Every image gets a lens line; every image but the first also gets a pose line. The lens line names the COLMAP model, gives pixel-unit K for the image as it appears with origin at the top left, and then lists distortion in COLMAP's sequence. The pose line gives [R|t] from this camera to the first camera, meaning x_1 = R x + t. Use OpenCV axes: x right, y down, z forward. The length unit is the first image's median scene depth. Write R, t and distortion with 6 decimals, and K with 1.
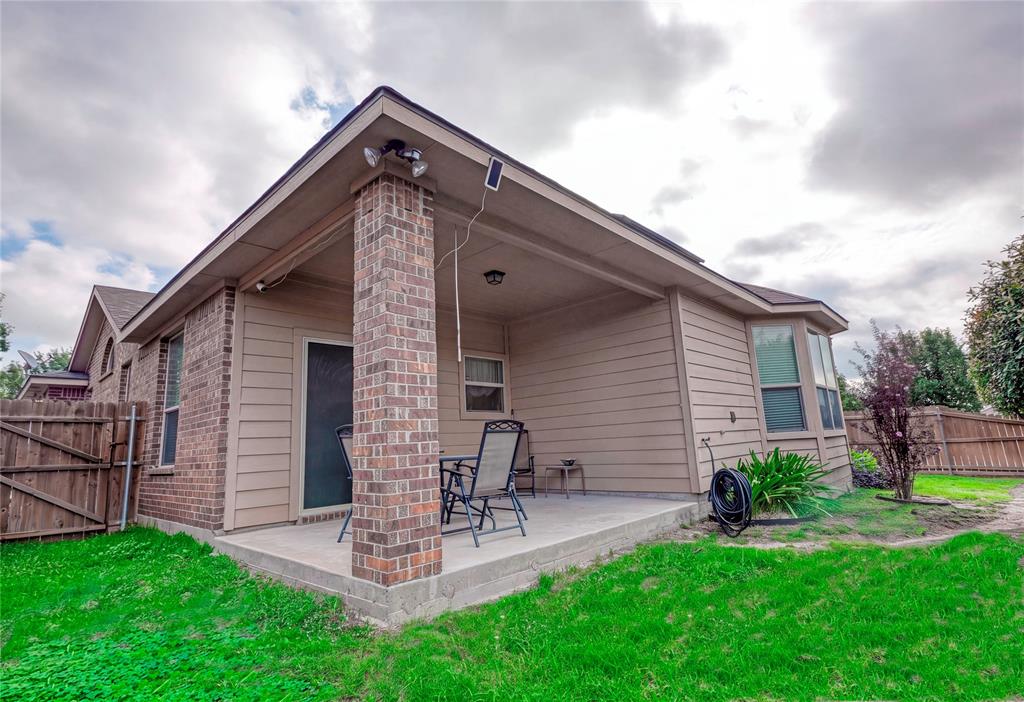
lens RADIAL K [[498.5, 0, 513.4], [0, 498.5, 350.9], [0, 0, 1]] dist [-0.000427, -0.000132]
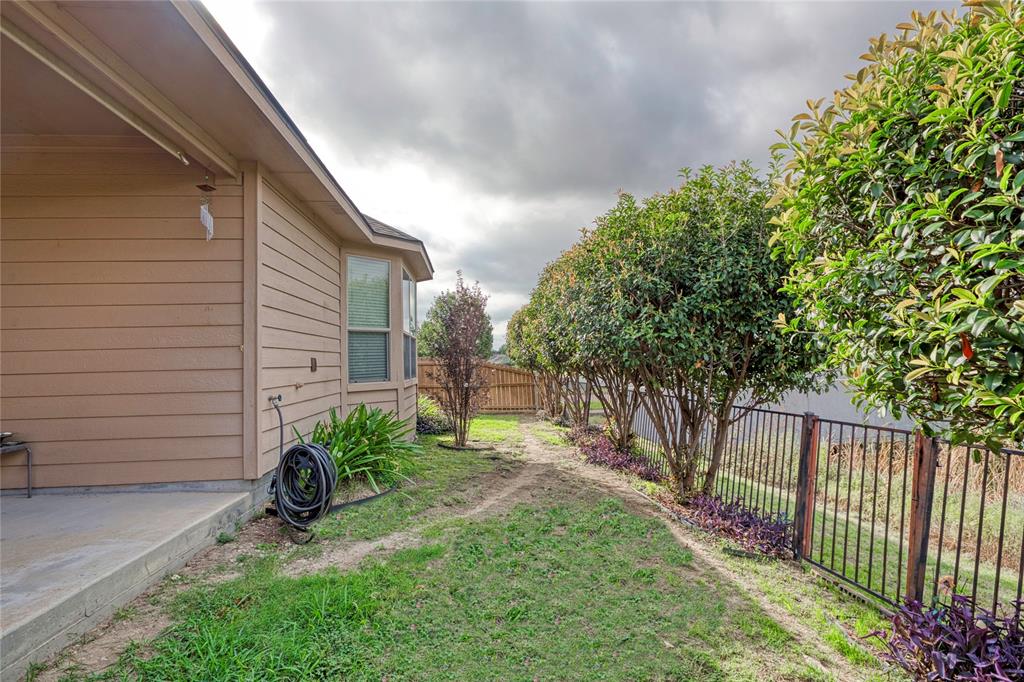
lens RADIAL K [[494.8, 0, 515.7], [0, 494.8, 340.0], [0, 0, 1]] dist [0.018880, 0.000670]
pose [[0.672434, 0.065303, 0.737271, 0.083430], [-0.143774, 0.988651, 0.043562, 0.016309], [-0.726059, -0.135292, 0.674191, 0.263336]]
